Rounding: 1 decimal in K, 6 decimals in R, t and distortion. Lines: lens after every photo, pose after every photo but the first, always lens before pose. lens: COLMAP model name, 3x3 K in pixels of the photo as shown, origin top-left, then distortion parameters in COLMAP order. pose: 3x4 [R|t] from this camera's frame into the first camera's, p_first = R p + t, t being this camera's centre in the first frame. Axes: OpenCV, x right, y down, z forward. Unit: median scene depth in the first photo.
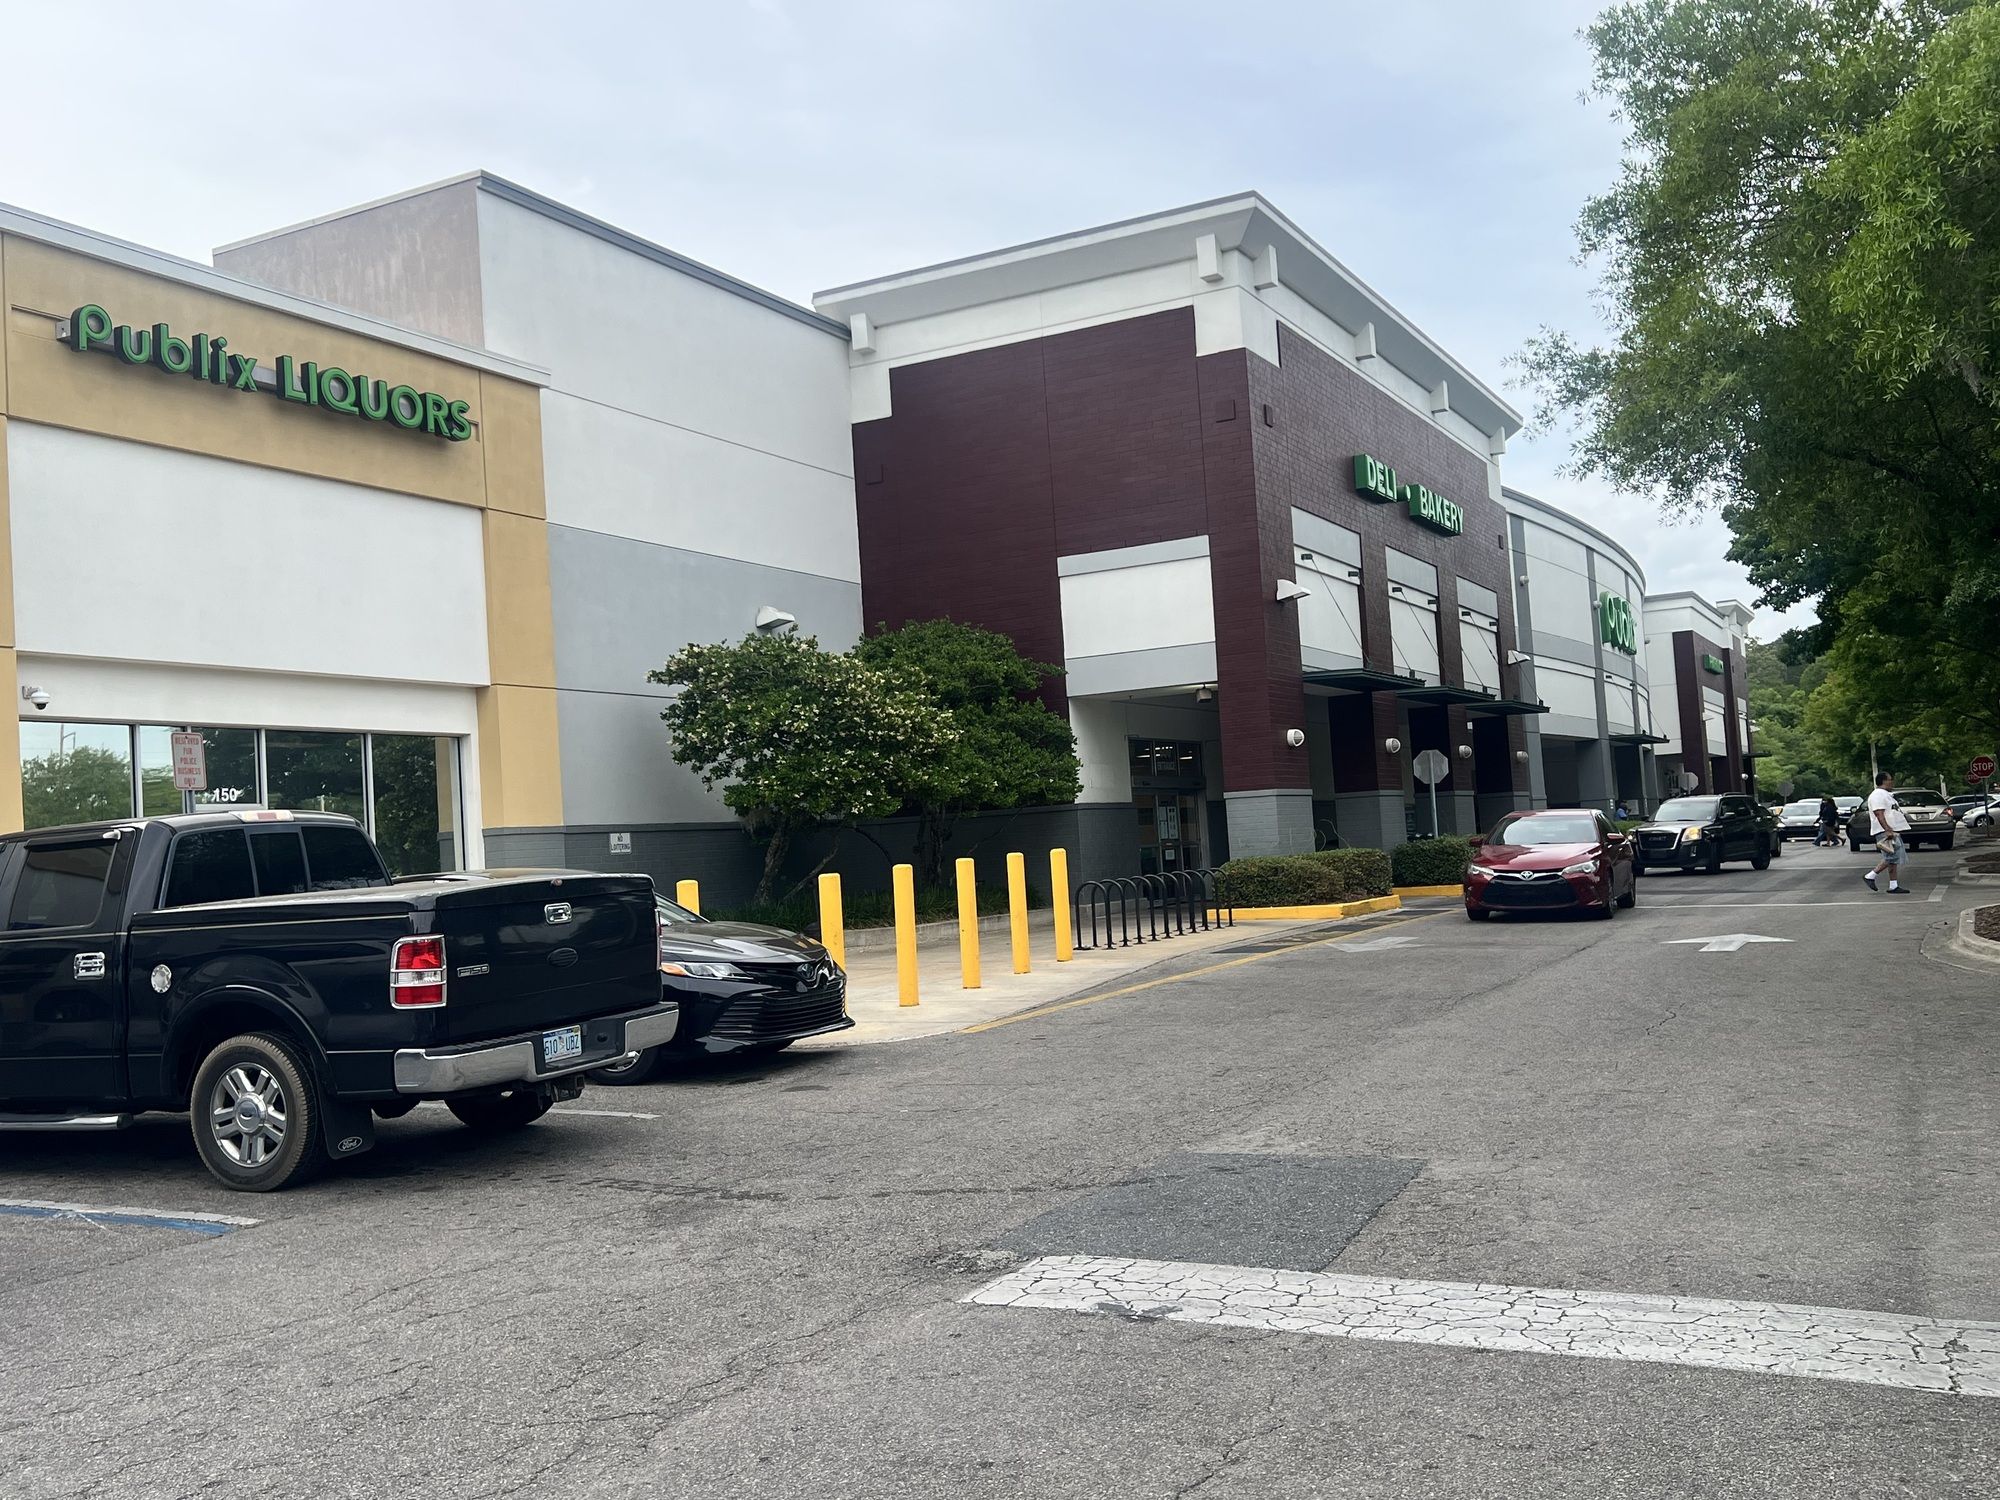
lens RADIAL K [[1870.7, 0, 991.2], [0, 1870.7, 741.4], [0, 0, 1]] dist [0.058313, -0.070786]
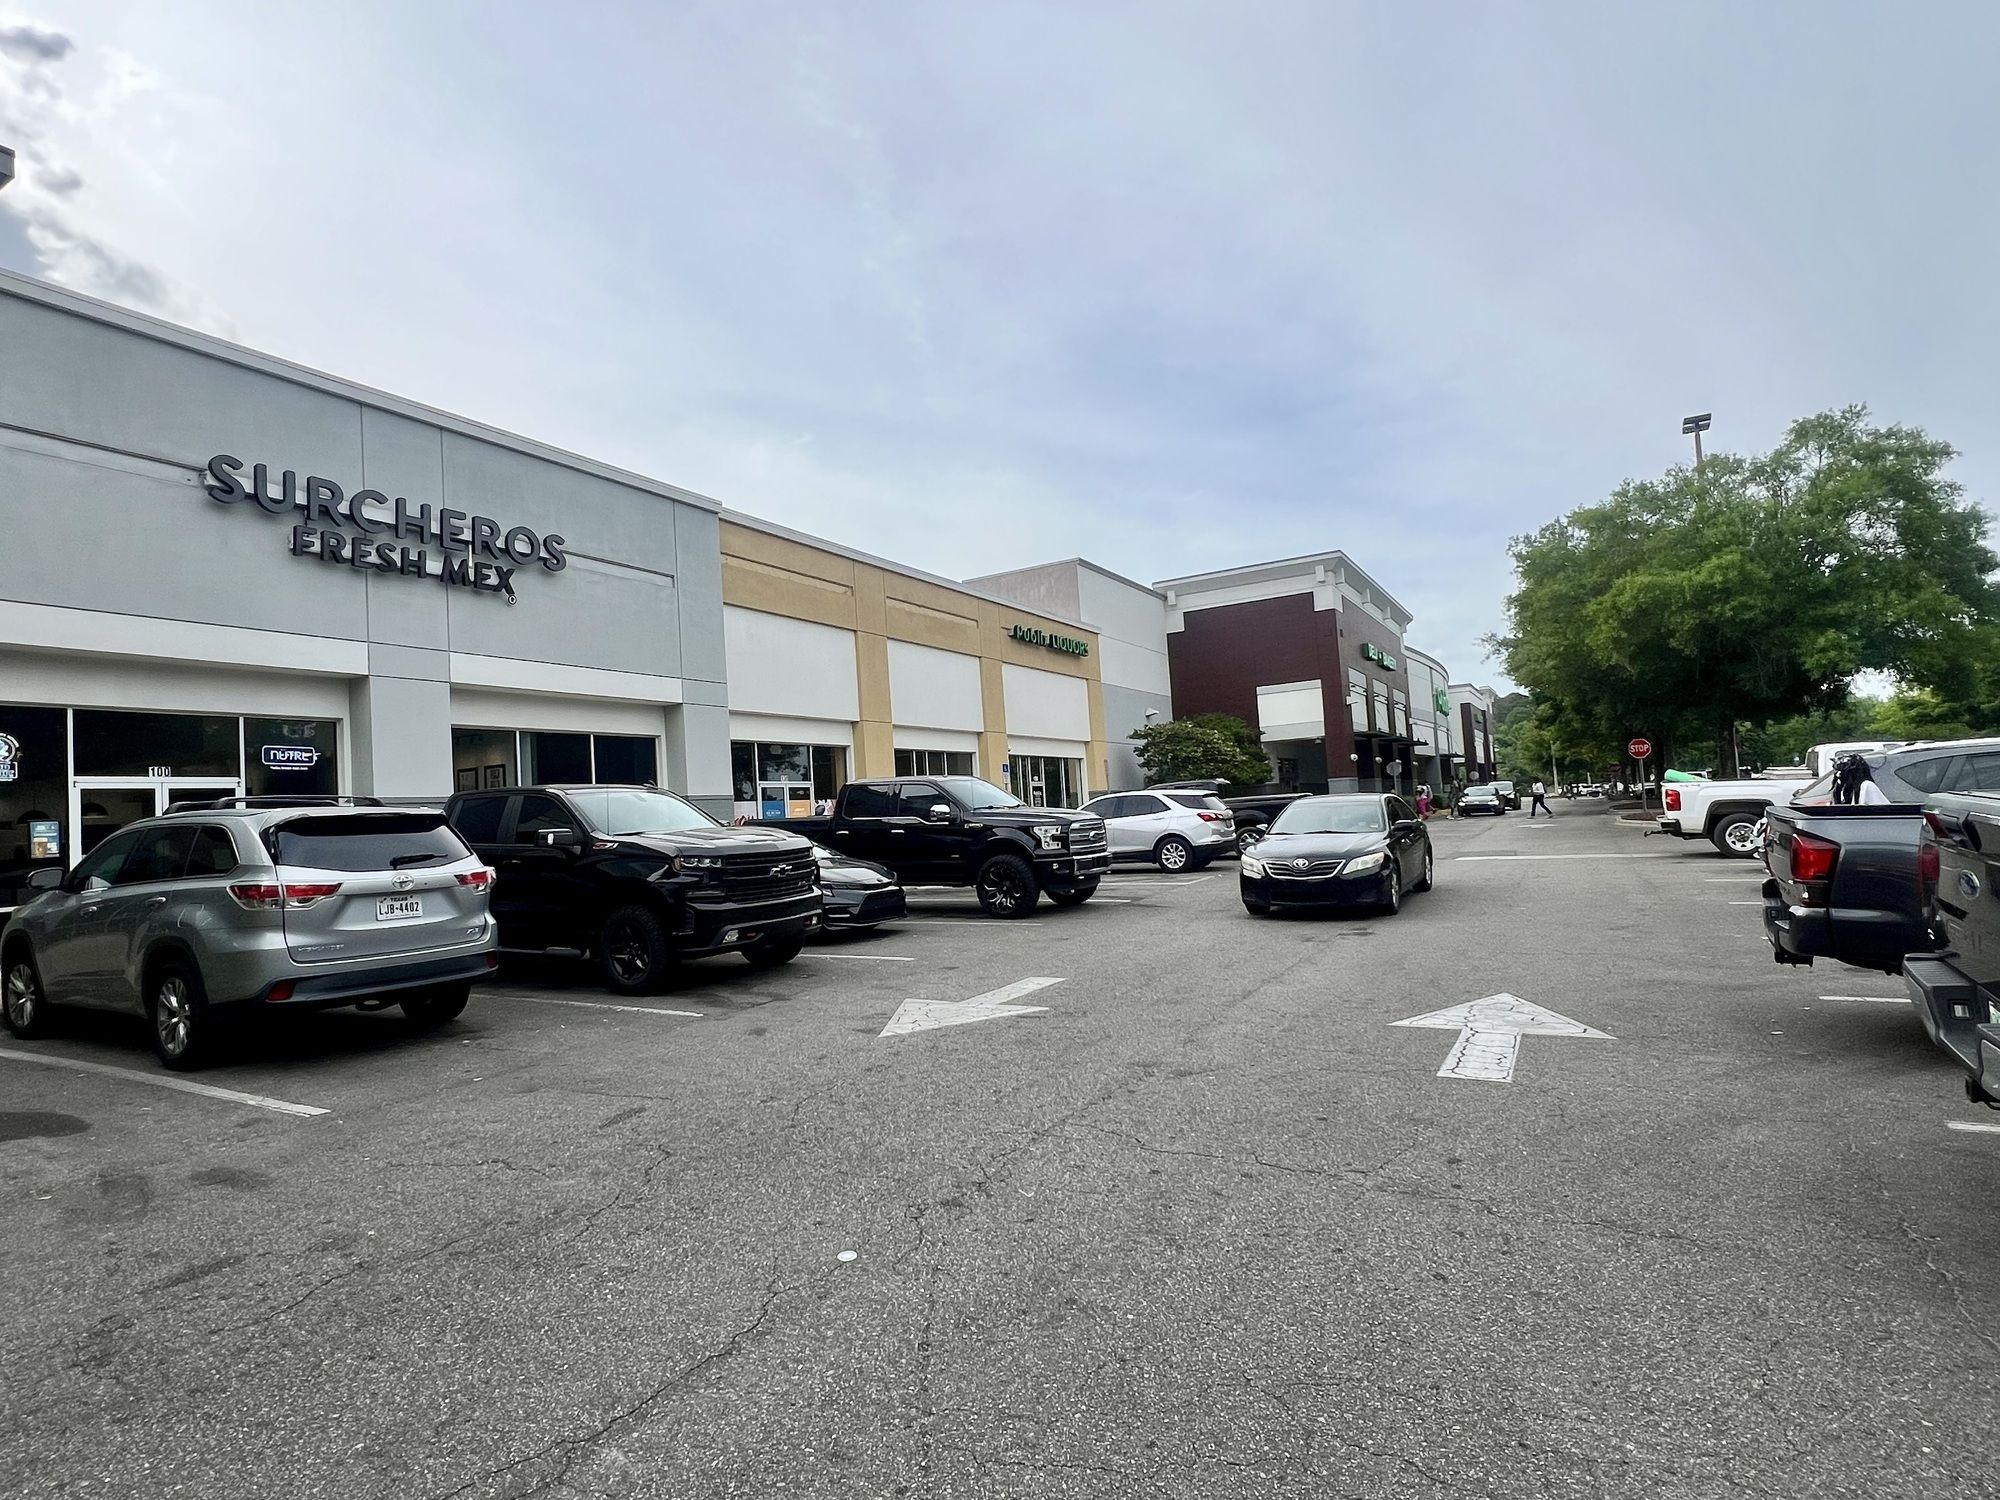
lens RADIAL K [[1036.3, 0, 1000.0], [0, 1036.3, 750.0], [0, 0, 1]] dist [-0.003558, -0.000480]
pose [[0.998911, -0.000075, -0.046664, -0.388004], [-0.000112, 0.999992, -0.004005, -0.010959], [0.046664, 0.004006, 0.998903, -0.675321]]
